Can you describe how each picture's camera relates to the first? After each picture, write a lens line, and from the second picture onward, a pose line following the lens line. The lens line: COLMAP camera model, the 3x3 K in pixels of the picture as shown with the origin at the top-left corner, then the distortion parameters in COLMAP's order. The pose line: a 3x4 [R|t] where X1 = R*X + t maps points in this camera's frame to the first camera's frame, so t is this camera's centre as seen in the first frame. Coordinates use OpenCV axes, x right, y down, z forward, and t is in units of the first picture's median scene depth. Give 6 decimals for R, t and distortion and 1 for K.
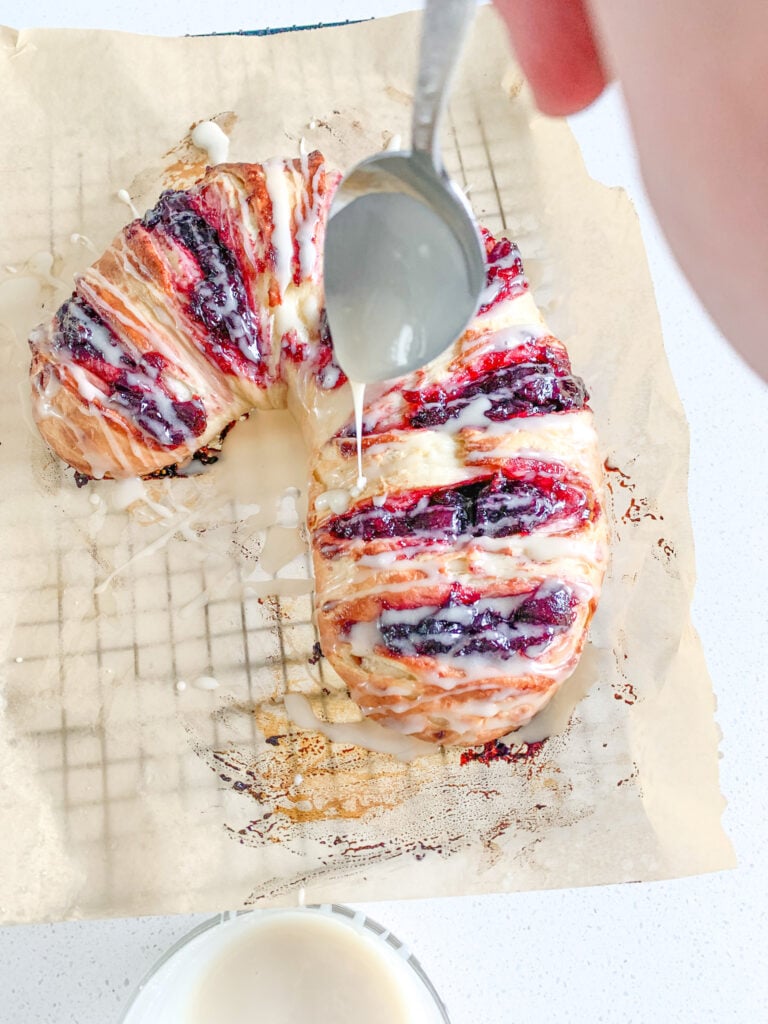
lens RADIAL K [[821.6, 0, 387.7], [0, 821.6, 533.9], [0, 0, 1]] dist [0.025073, 0.002124]
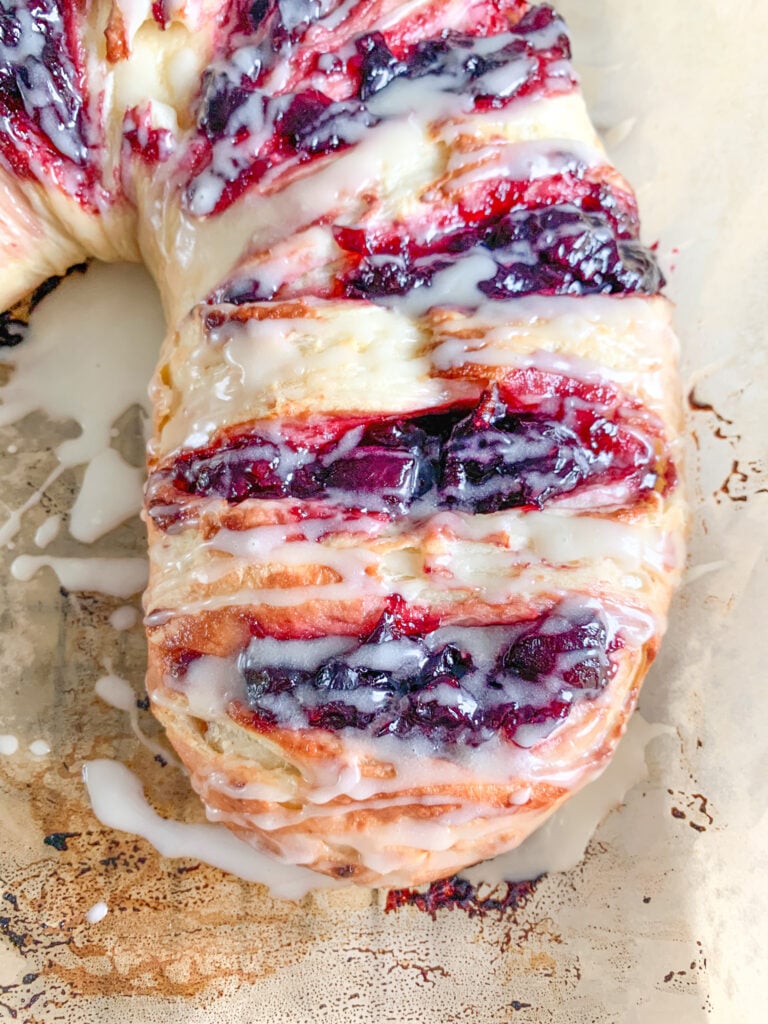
lens RADIAL K [[891.9, 0, 390.1], [0, 891.9, 526.2], [0, 0, 1]] dist [0.002540, -0.003342]
pose [[0.996794, 0.079842, -0.005184, 0.074670], [-0.079447, 0.995371, 0.054079, -0.014432], [0.009478, -0.053493, 0.998523, 0.408845]]
